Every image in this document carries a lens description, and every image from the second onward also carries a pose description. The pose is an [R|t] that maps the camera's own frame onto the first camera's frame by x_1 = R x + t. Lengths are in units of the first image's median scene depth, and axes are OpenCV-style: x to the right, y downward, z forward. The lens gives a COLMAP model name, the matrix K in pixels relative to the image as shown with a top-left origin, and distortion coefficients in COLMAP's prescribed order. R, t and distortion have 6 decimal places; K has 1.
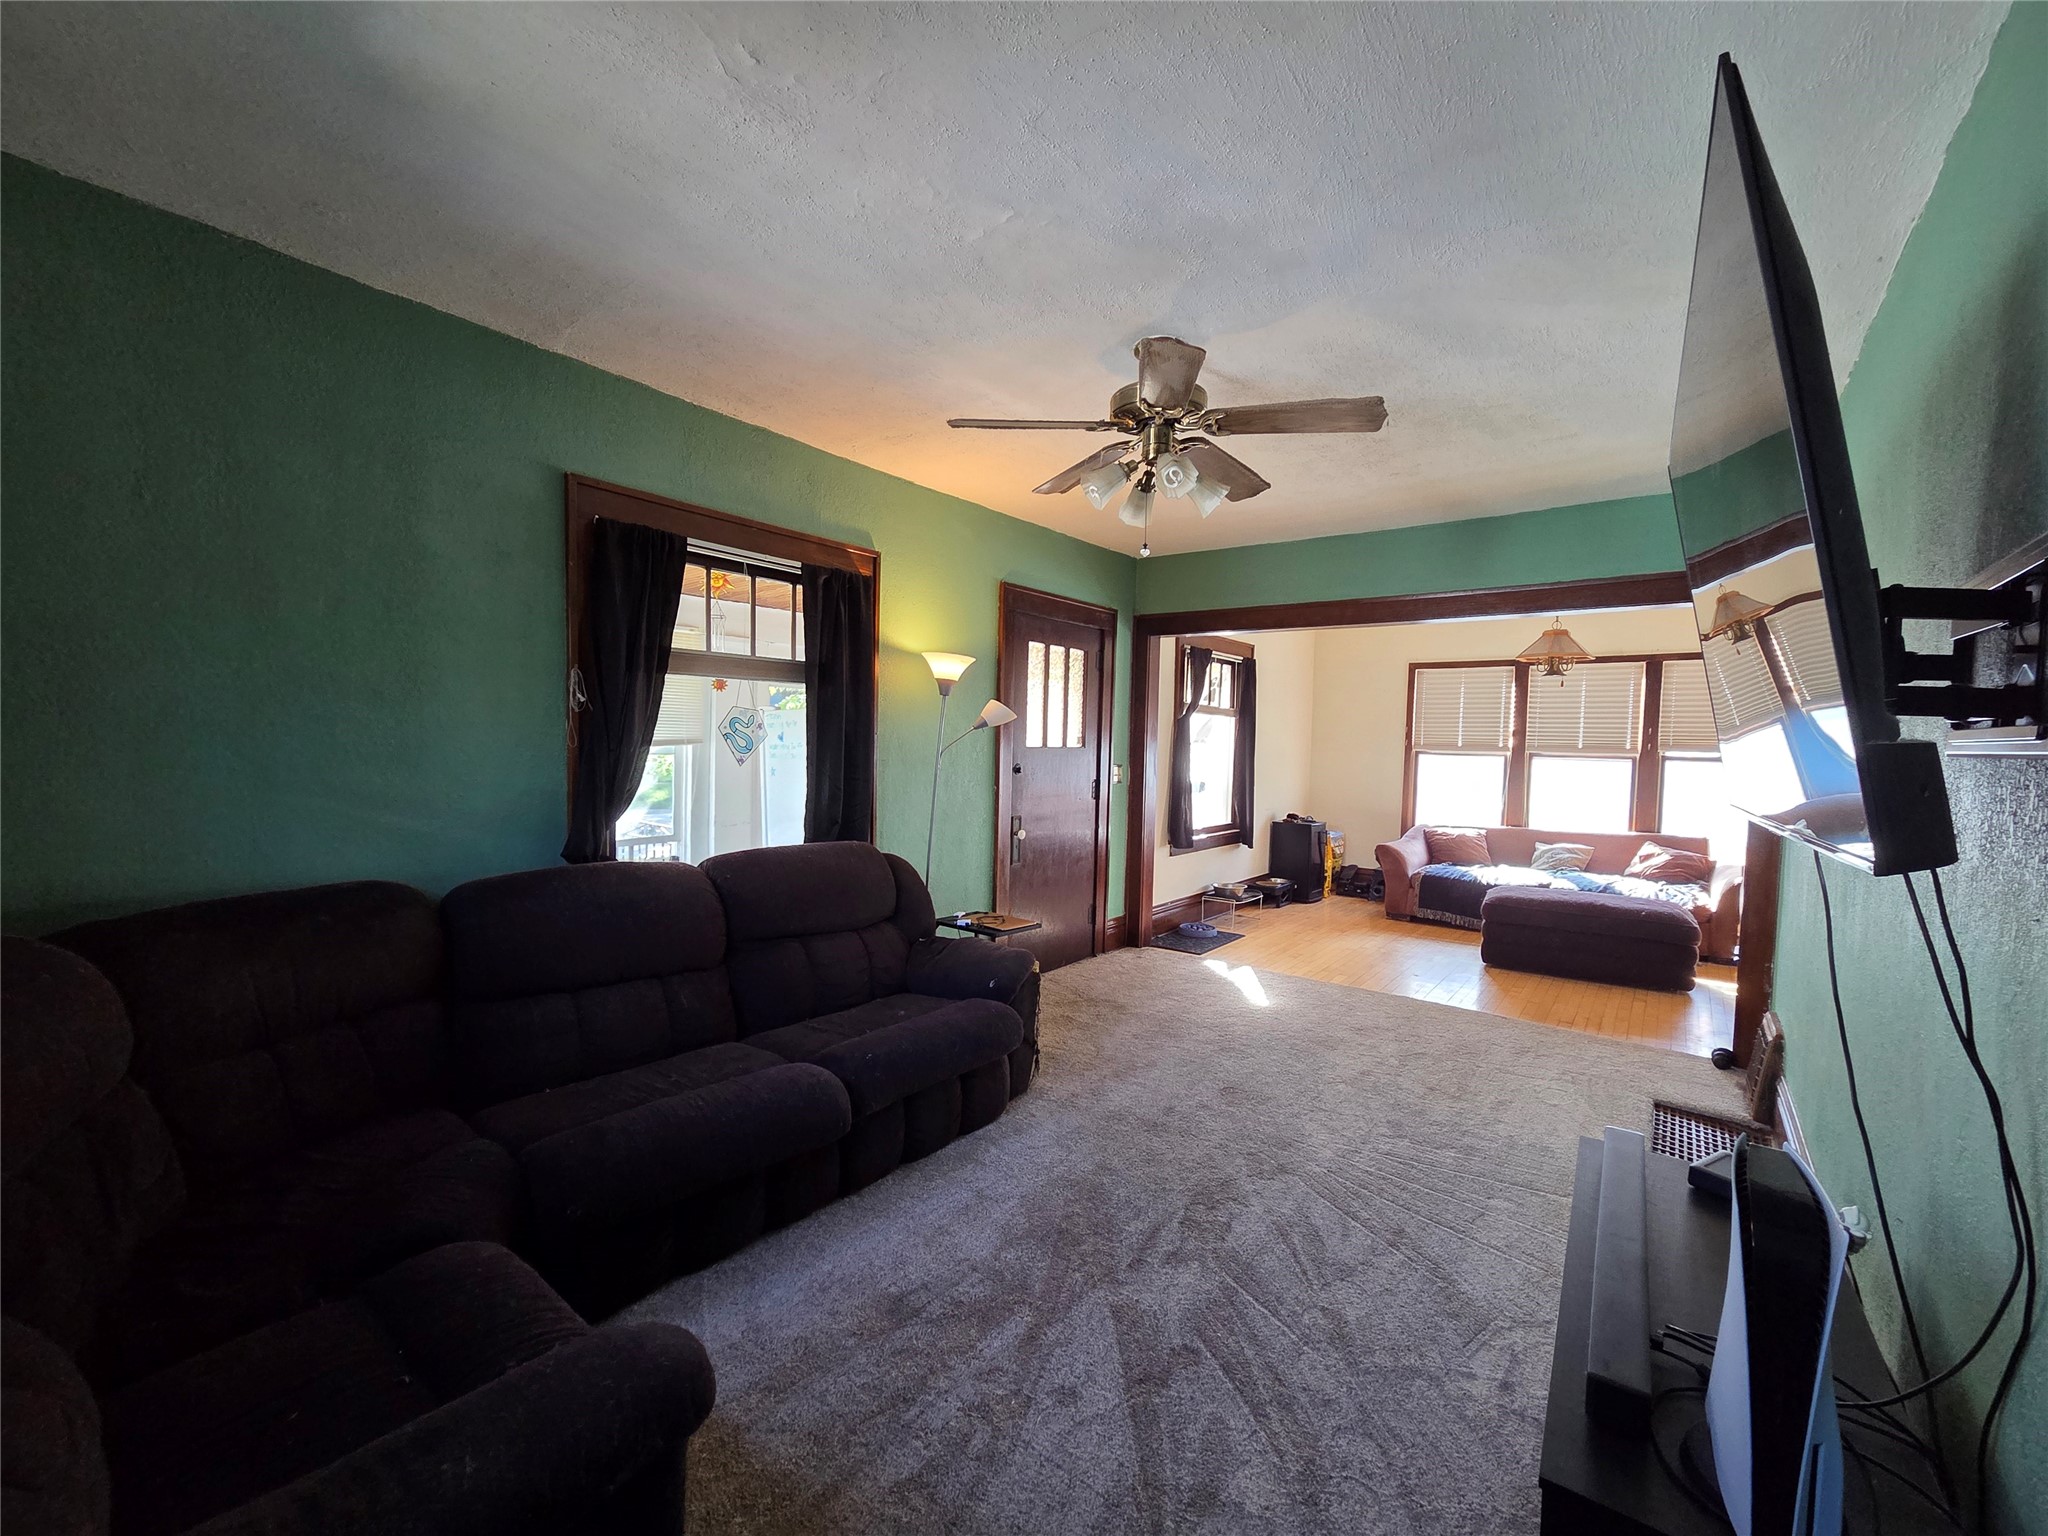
lens RADIAL K [[843.6, 0, 1021.7], [0, 843.6, 784.2], [0, 0, 1]] dist [0.001940, 0.000843]
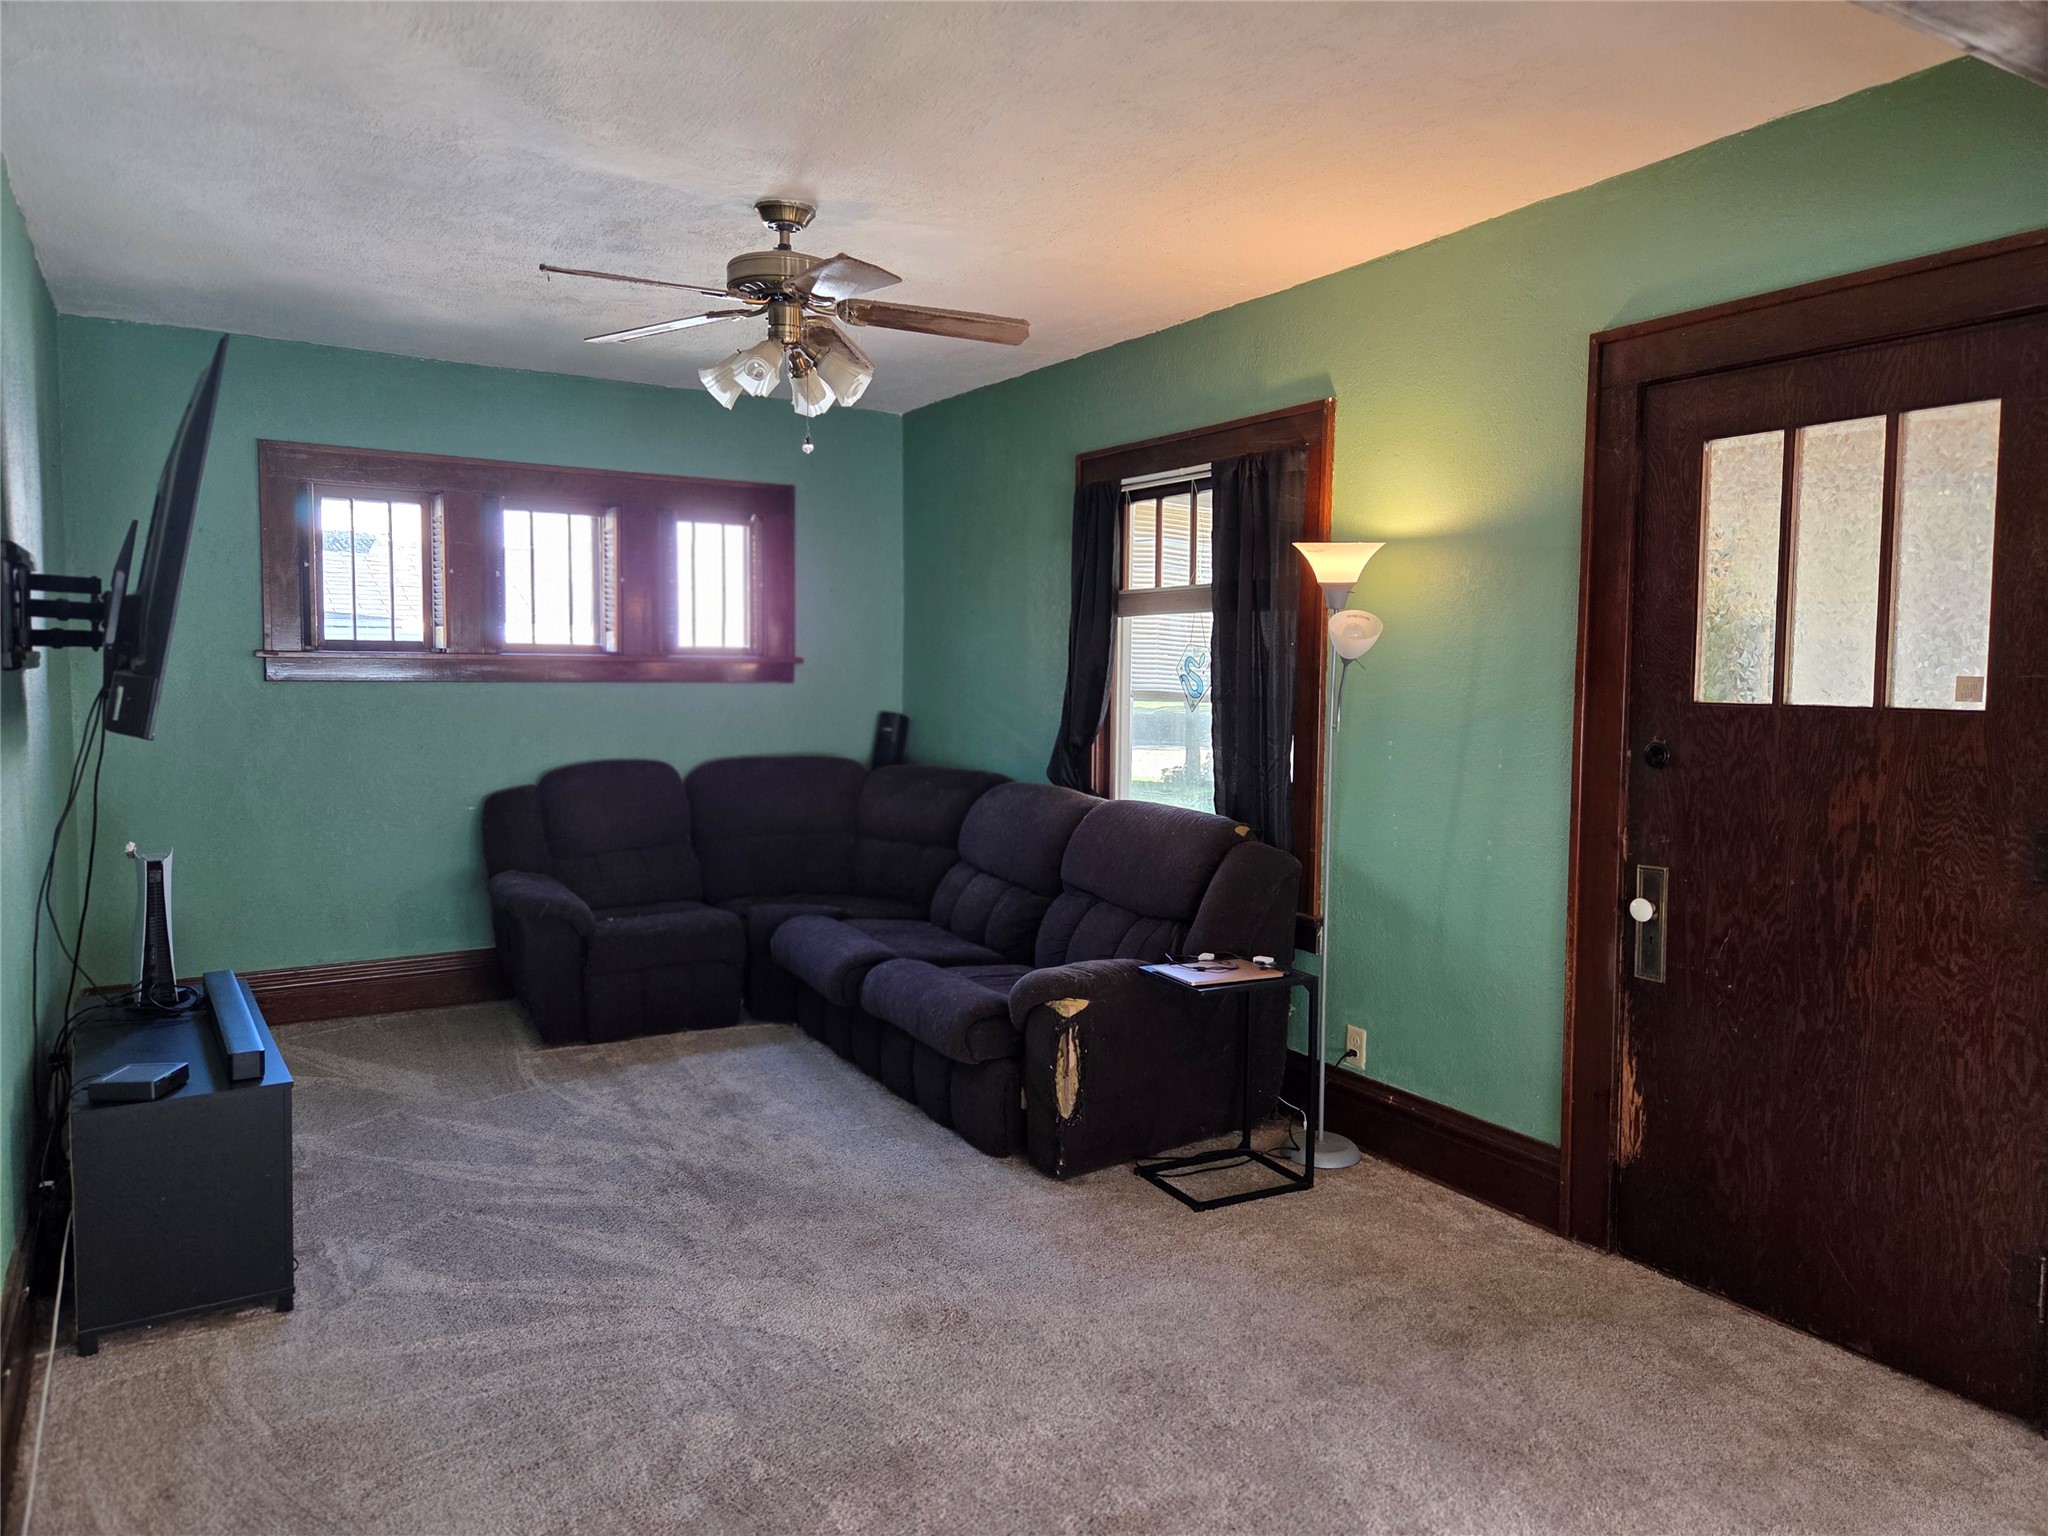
lens RADIAL K [[1354.1, 0, 1024.0], [0, 1354.1, 768.0], [0, 0, 1]] dist [0.002520, 0.000734]
pose [[-0.350312, 0.051228, -0.935231, 0.881044], [-0.064312, 0.994831, 0.078582, -0.053270], [0.934423, 0.087675, -0.345207, 1.117464]]
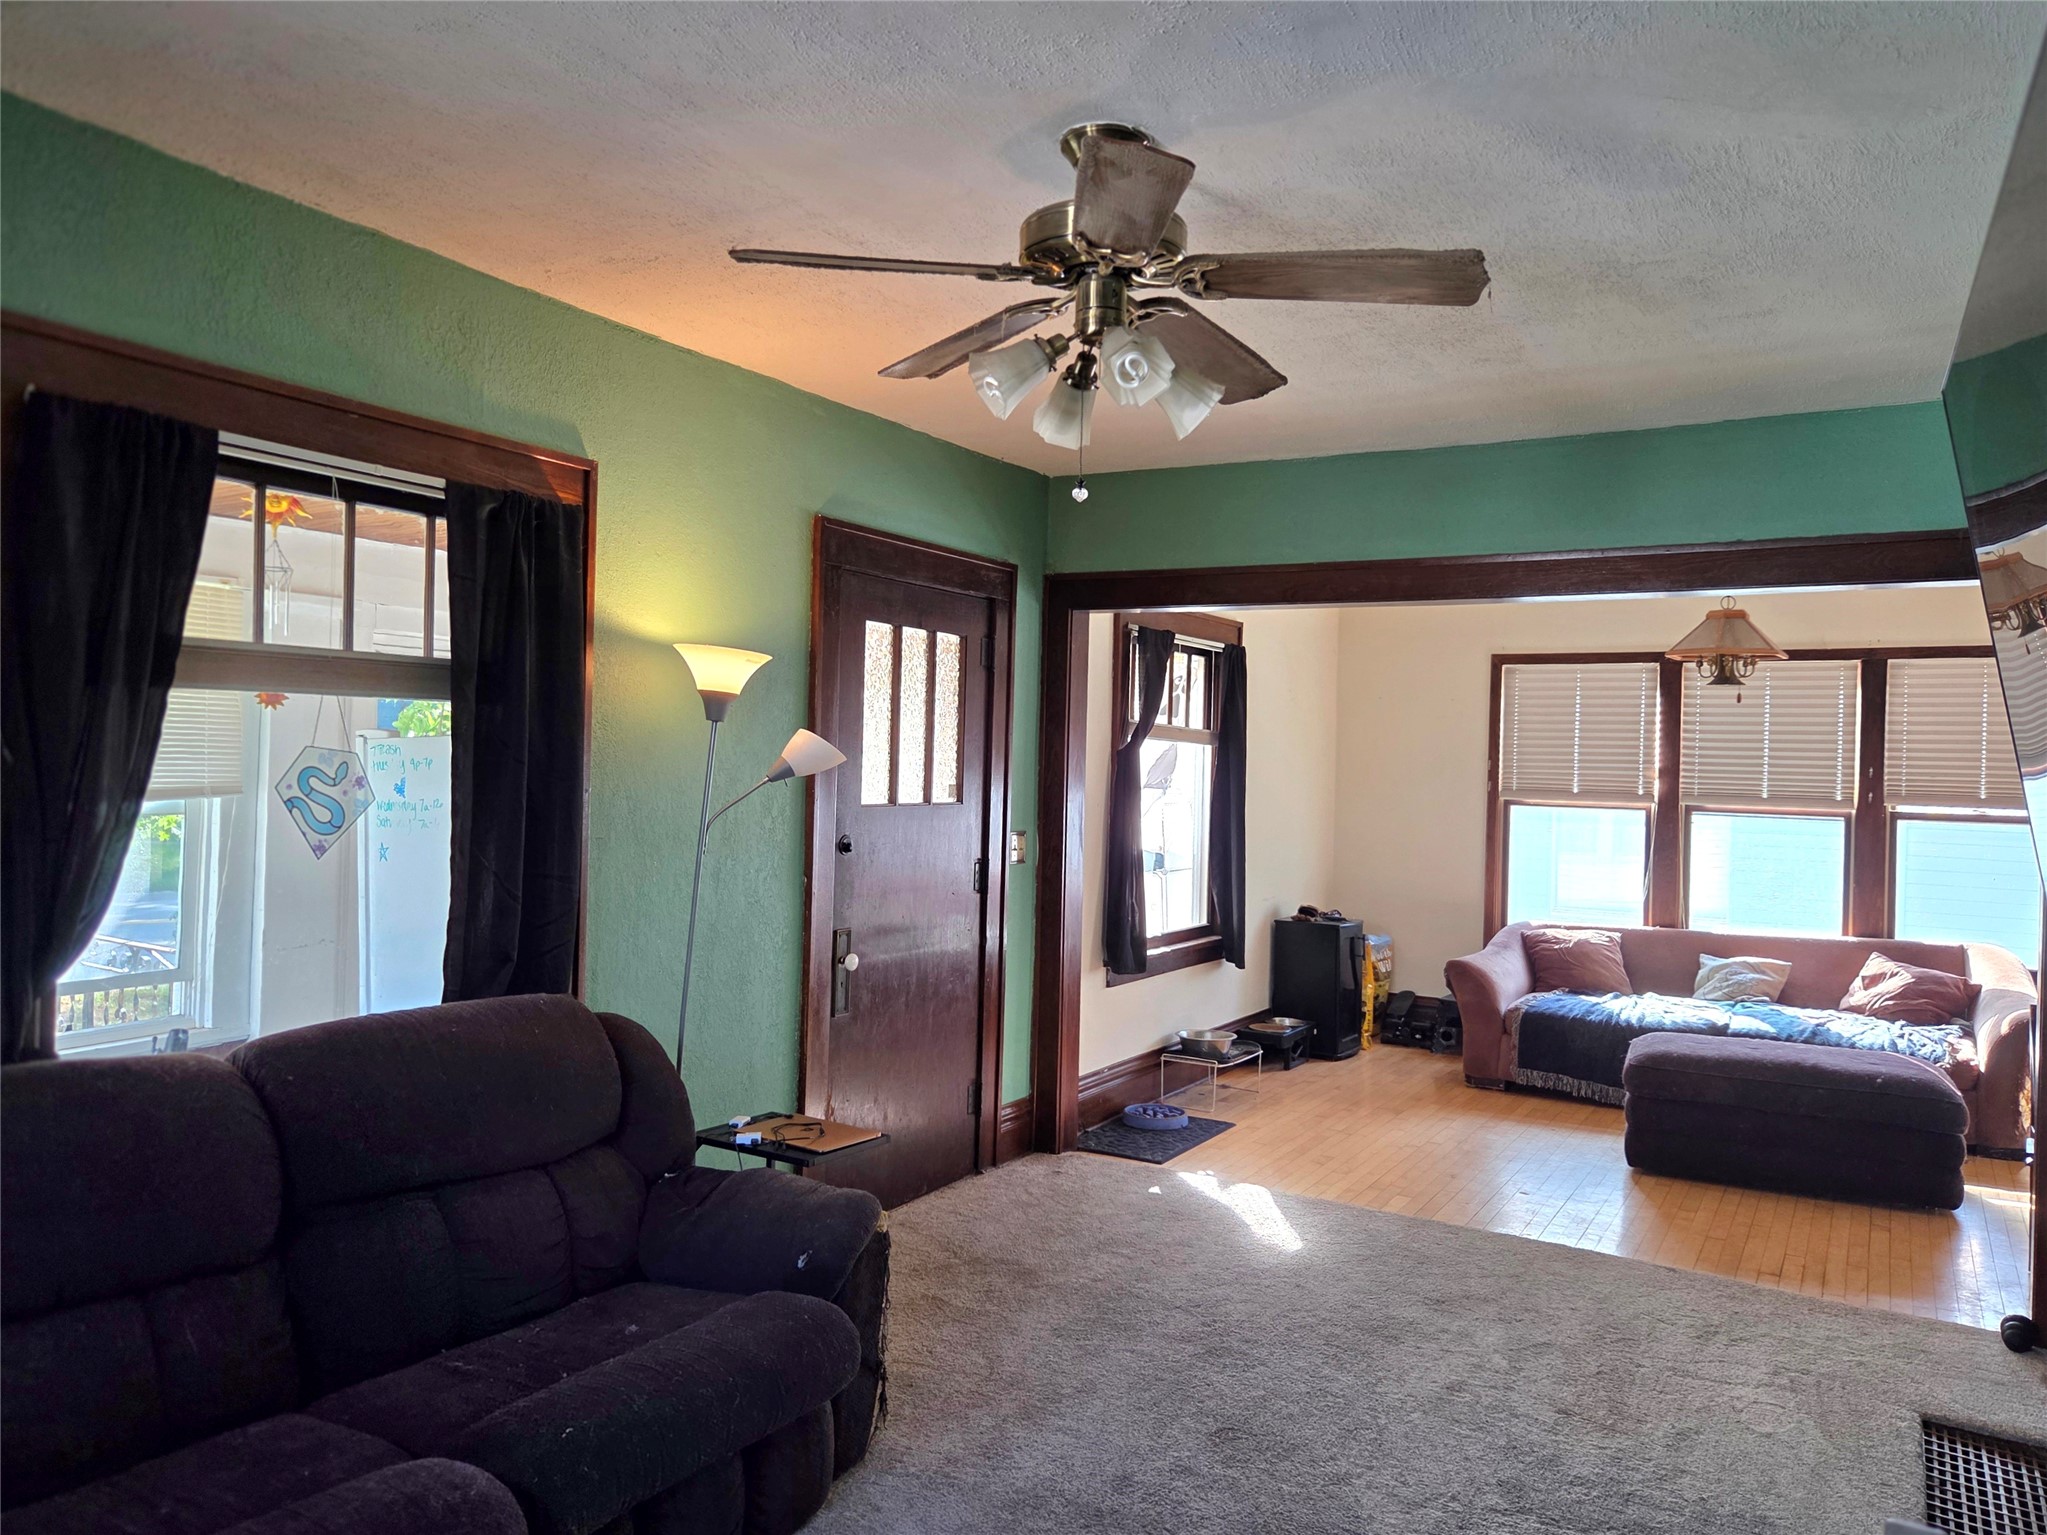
lens RADIAL K [[1448.6, 0, 1031.1], [0, 1448.6, 773.2], [0, 0, 1]] dist [0.074155, -0.067253]
pose [[0.991408, 0.003367, 0.130764, -0.009731], [0.002357, 0.999047, -0.043591, -0.027908], [-0.130786, 0.043524, 0.990455, 0.023708]]
